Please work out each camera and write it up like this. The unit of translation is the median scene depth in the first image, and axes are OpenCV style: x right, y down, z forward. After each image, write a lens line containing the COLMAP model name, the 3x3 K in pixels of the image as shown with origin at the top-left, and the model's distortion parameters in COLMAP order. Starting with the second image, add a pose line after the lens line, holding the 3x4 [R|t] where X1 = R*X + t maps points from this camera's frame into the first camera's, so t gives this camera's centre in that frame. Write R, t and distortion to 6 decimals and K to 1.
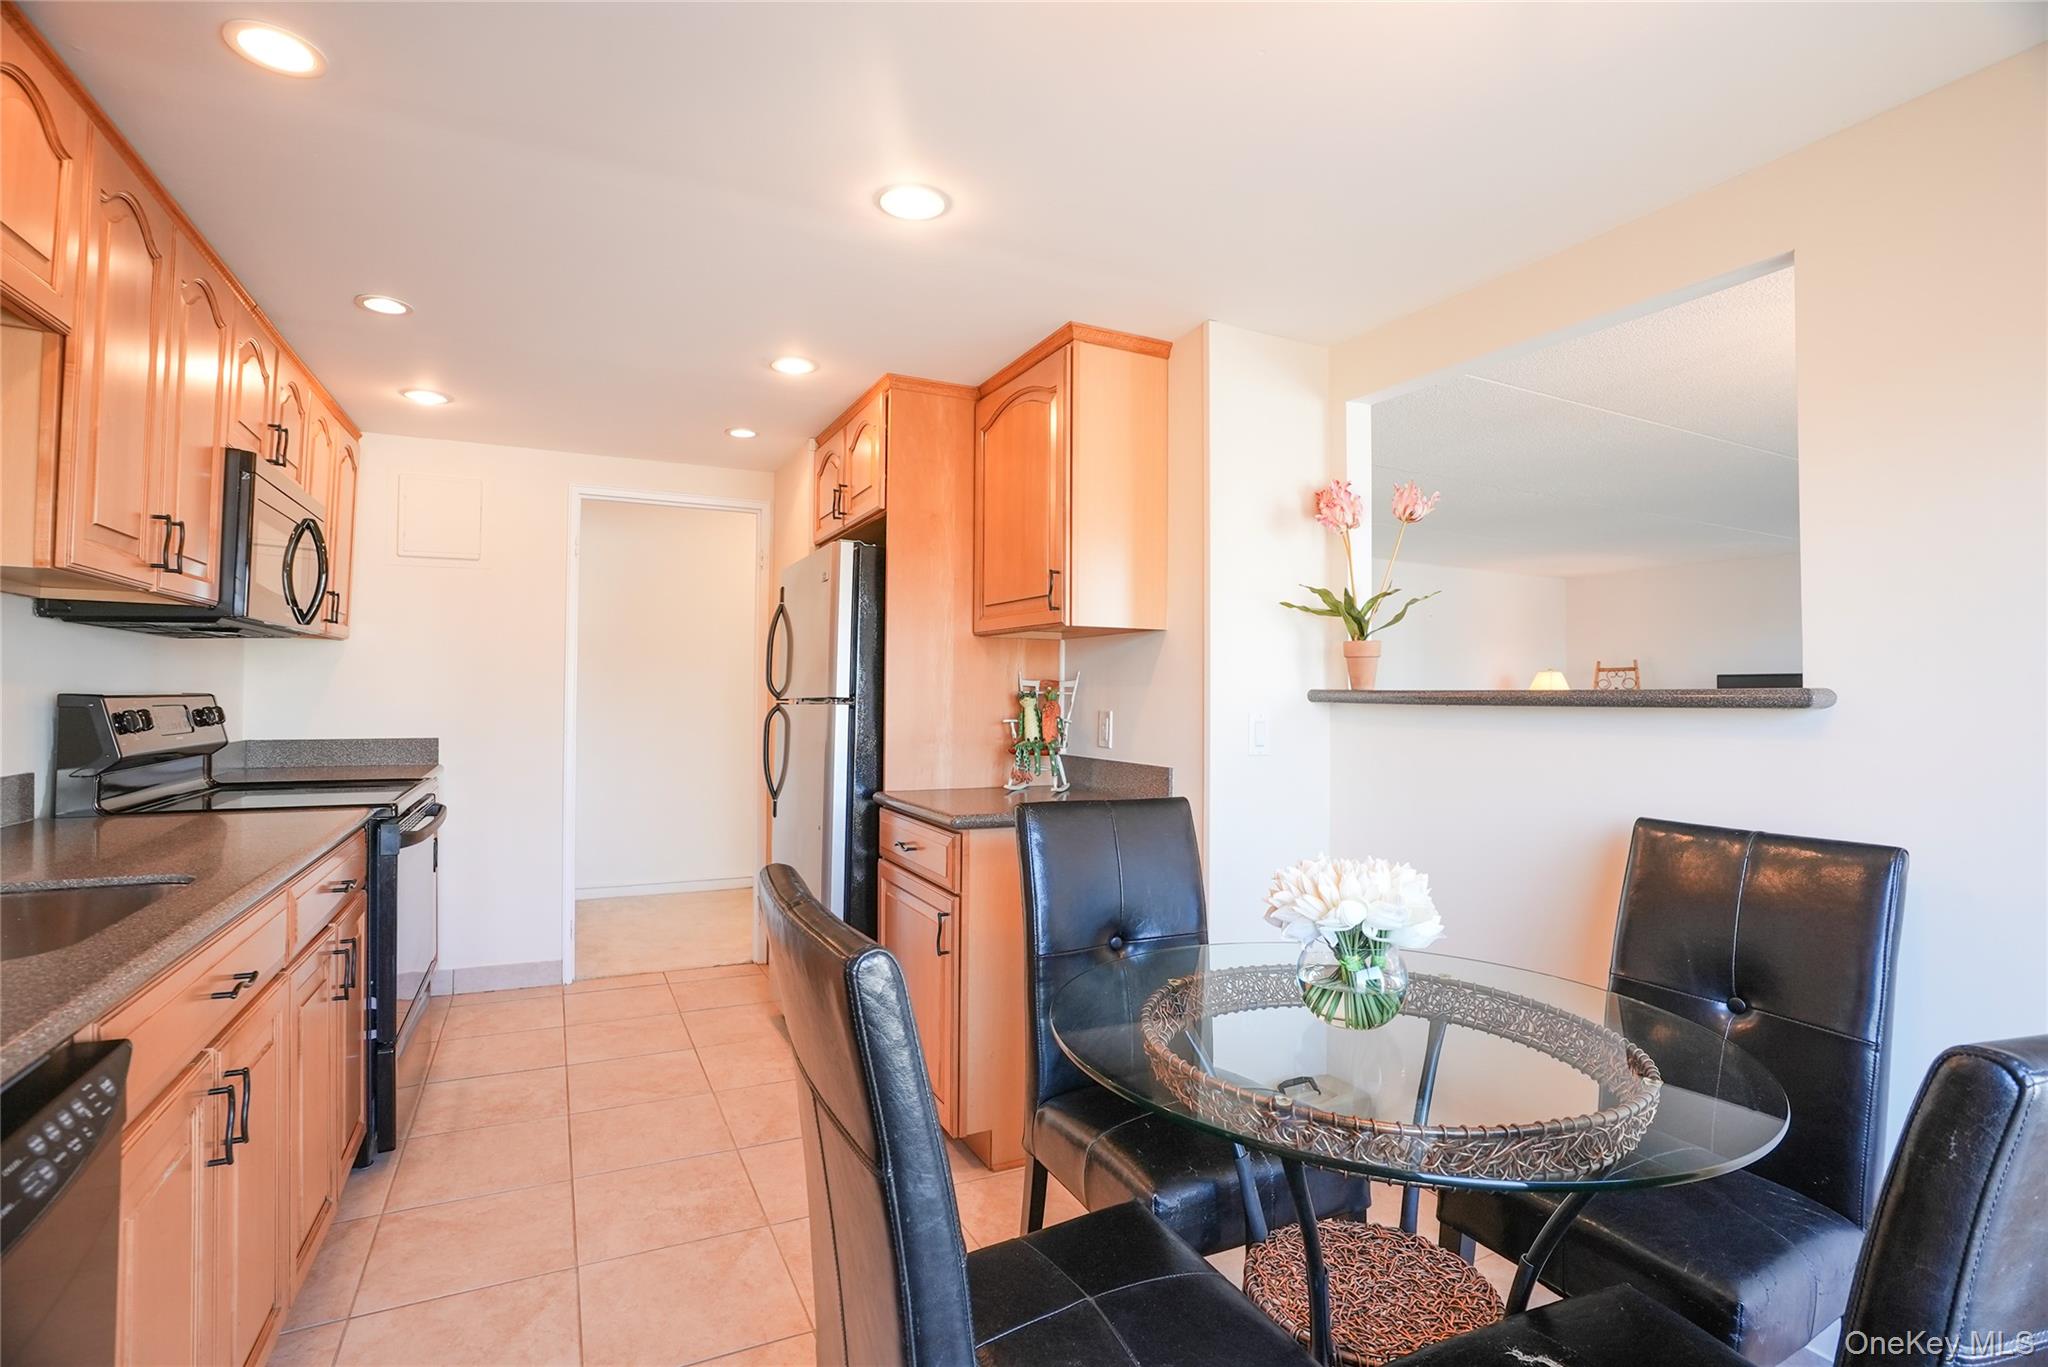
lens RADIAL K [[946.4, 0, 1045.5], [0, 946.4, 677.2], [0, 0, 1]] dist [-0.055767, 0.015238]
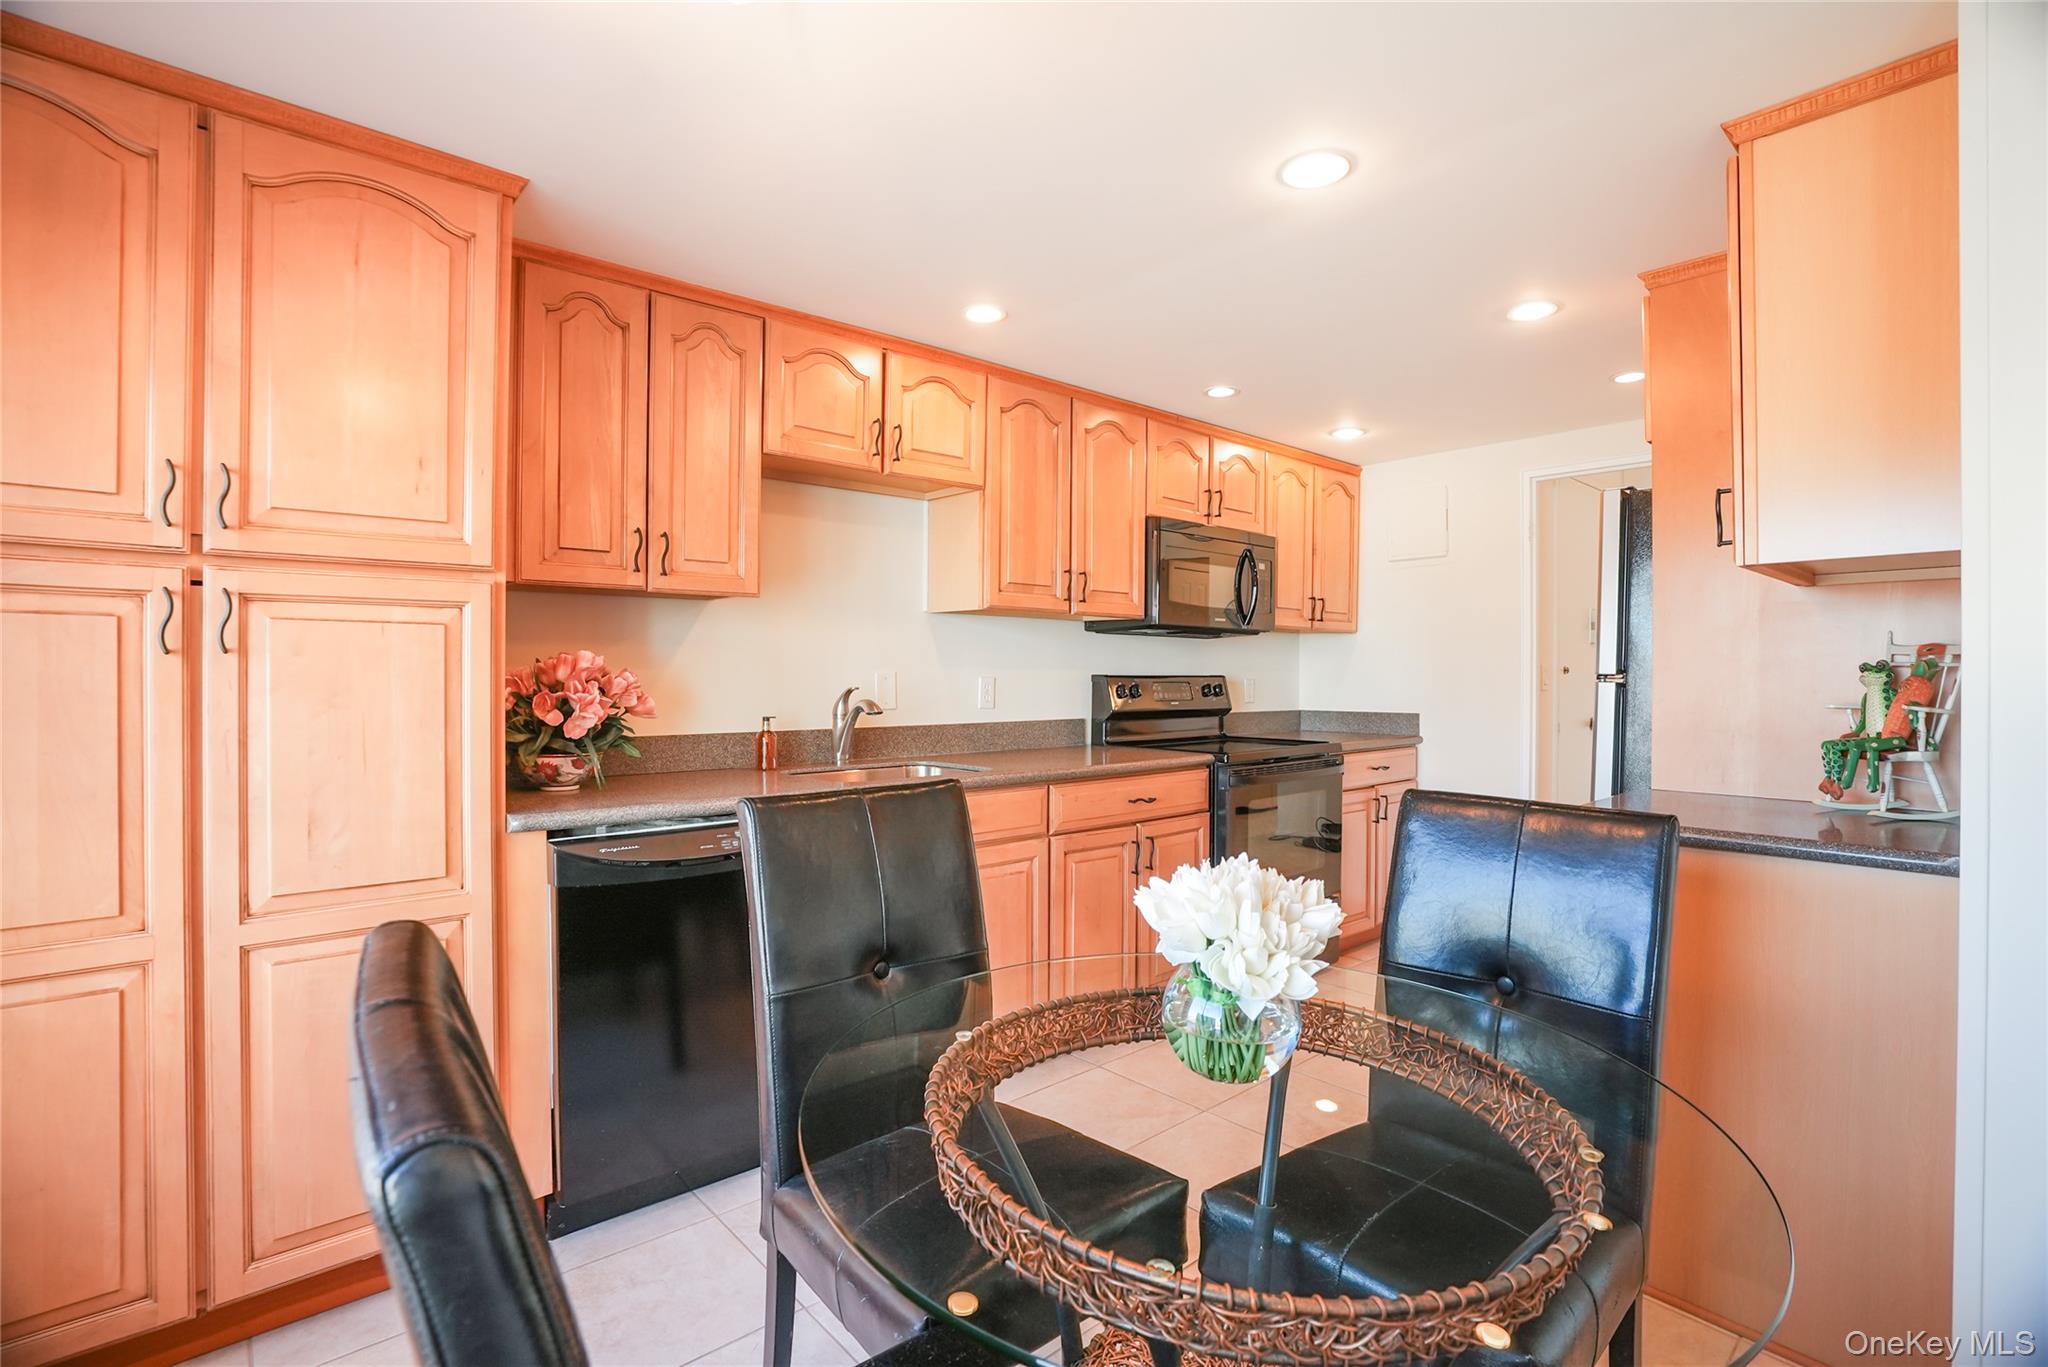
lens RADIAL K [[946.4, 0, 1013.5], [0, 946.4, 686.0], [0, 0, 1]] dist [-0.055767, 0.015238]
pose [[0.245362, 0.005256, -0.969417, 0.496758], [0.016752, 0.999813, 0.009660, 0.015534], [0.969287, -0.018610, 0.245228, 0.297684]]
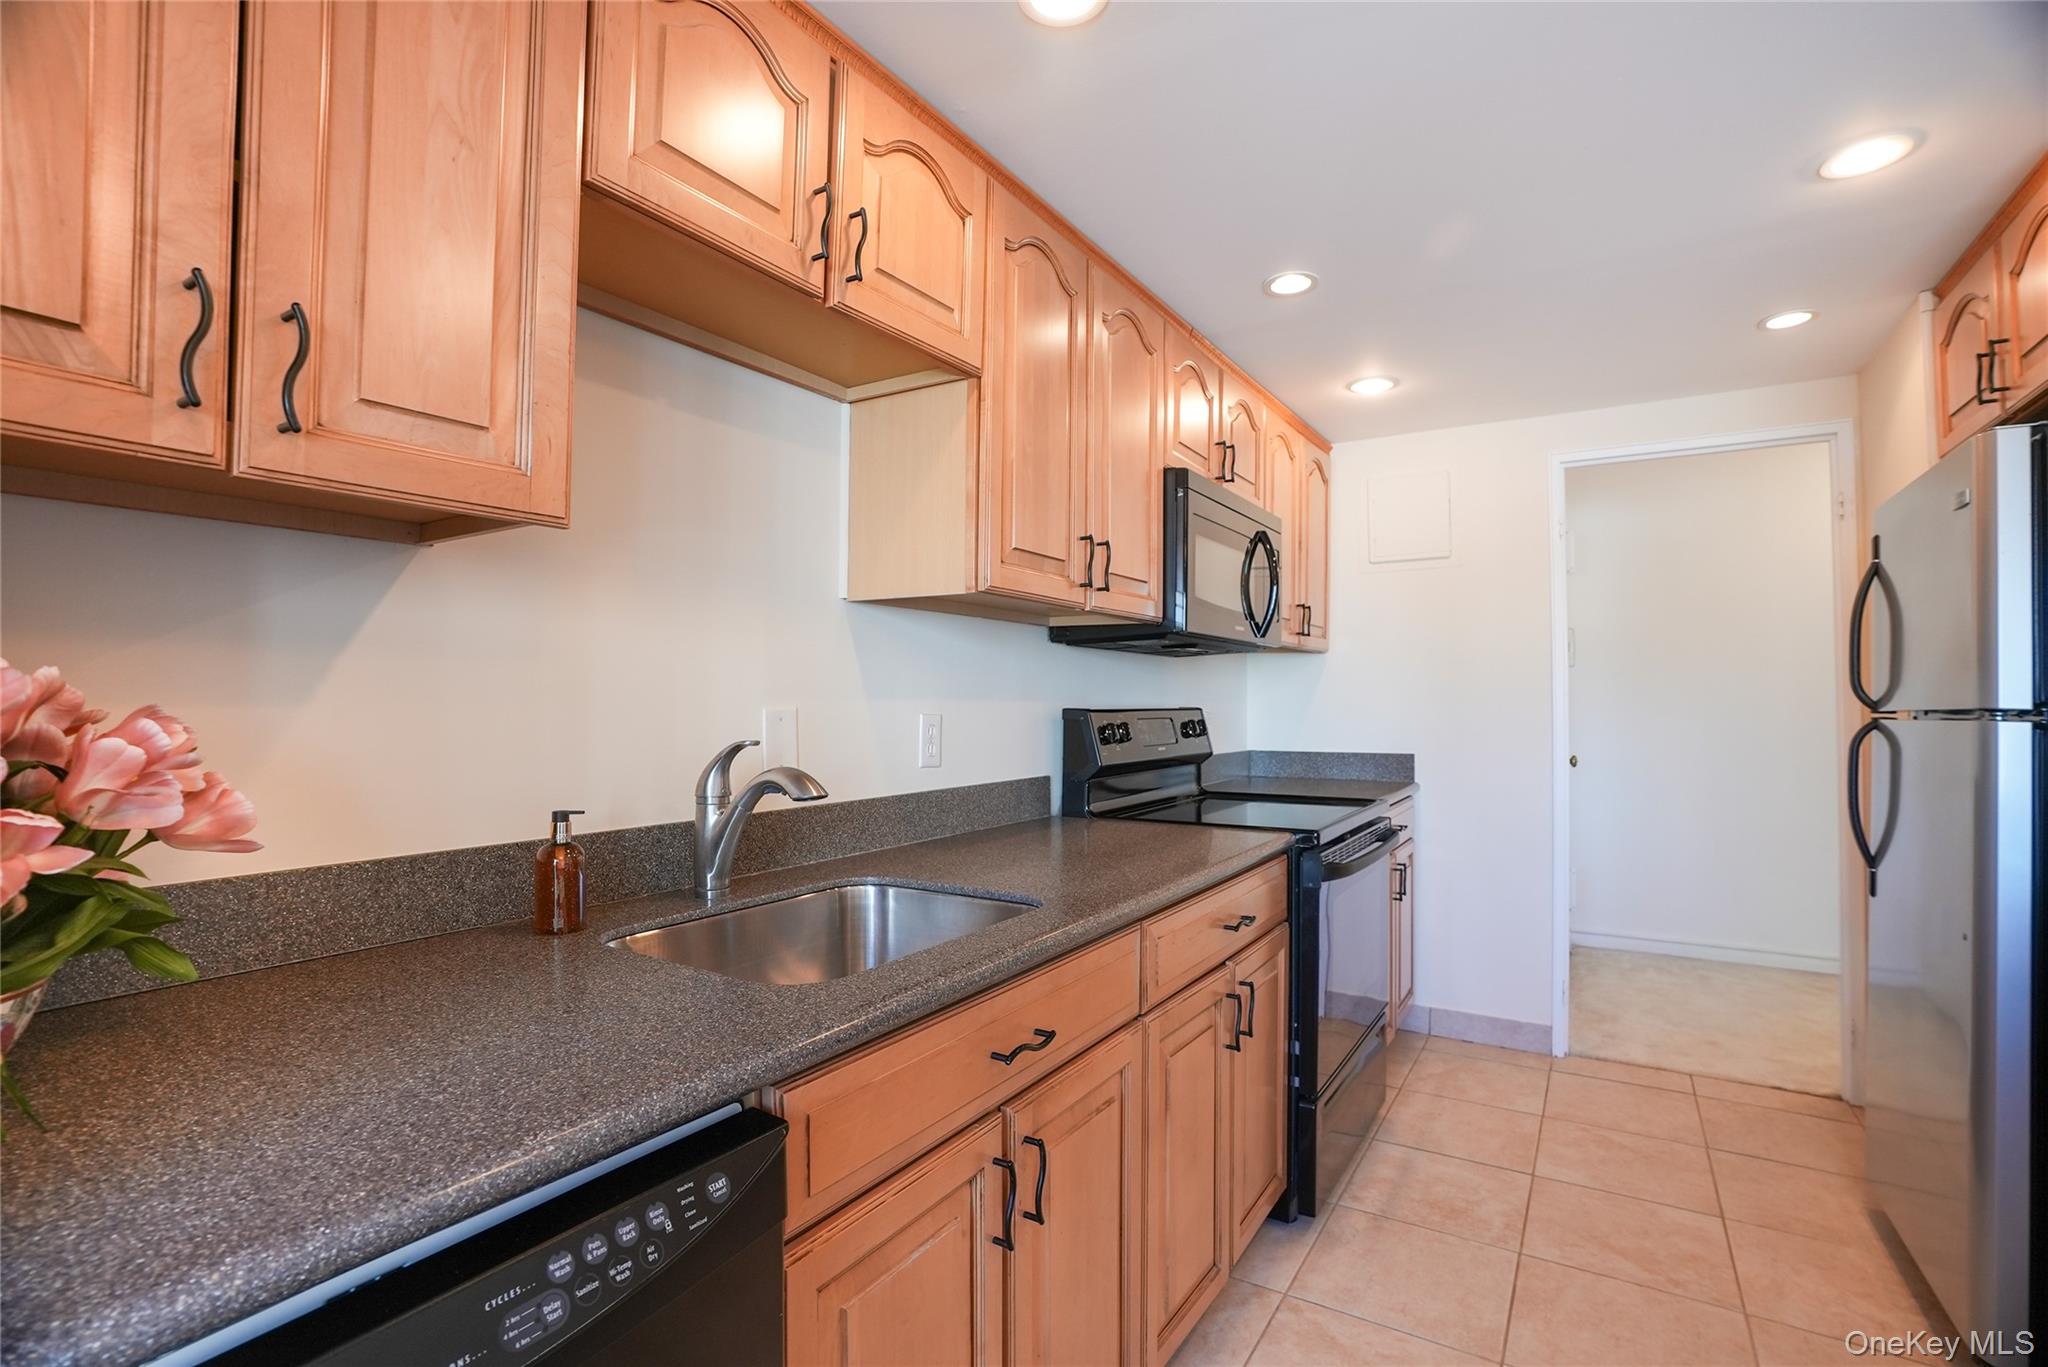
lens RADIAL K [[946.4, 0, 1011.8], [0, 946.4, 682.6], [0, 0, 1]] dist [-0.055767, 0.015238]
pose [[0.495452, -0.025152, -0.868271, -0.050718], [0.019530, 0.999651, -0.017813, 0.004403], [0.868416, -0.008132, 0.495770, 0.254070]]
